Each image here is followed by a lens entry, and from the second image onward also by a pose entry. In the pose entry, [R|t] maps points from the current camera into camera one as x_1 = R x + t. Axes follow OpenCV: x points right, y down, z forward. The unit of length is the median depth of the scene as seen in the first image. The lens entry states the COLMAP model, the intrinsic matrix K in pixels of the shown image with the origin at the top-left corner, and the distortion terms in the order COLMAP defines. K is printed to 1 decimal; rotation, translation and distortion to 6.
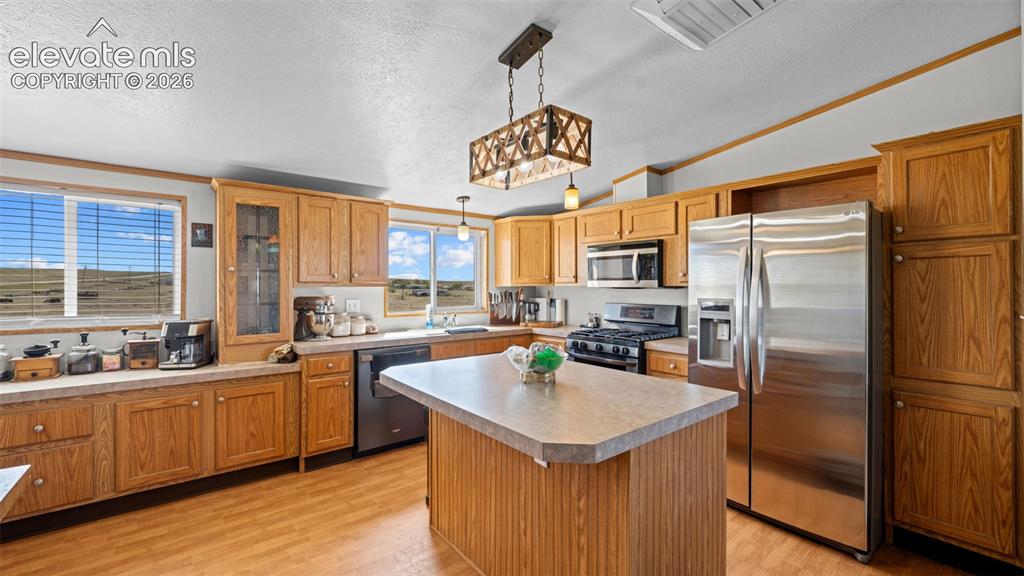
lens RADIAL K [[415.1, 0, 505.7], [0, 415.1, 286.3], [0, 0, 1]] dist [0.000891, -0.000679]
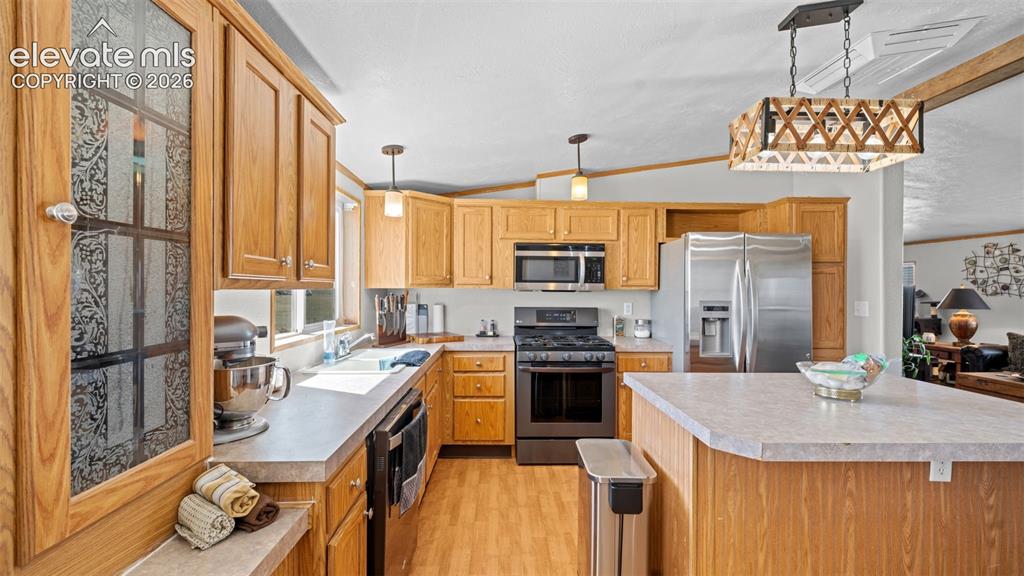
lens RADIAL K [[415.1, 0, 506.3], [0, 415.1, 288.4], [0, 0, 1]] dist [0.000891, -0.000679]
pose [[0.607097, 0.004531, 0.794615, -0.633997], [-0.006649, 0.999978, -0.000623, -0.000395], [-0.794600, -0.004905, 0.607114, 0.609224]]
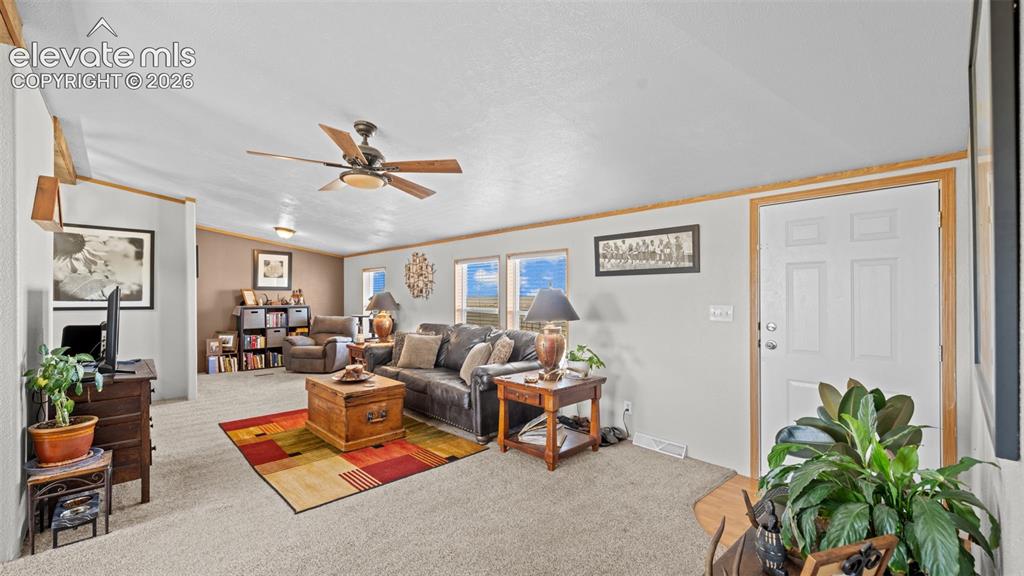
lens RADIAL K [[415.1, 0, 506.3], [0, 415.1, 293.3], [0, 0, 1]] dist [0.000891, -0.000679]
pose [[-0.082649, 0.002287, 0.996576, -0.044524], [-0.003551, 0.999990, -0.002589, -0.002797], [-0.996572, -0.003753, -0.082640, -0.250808]]
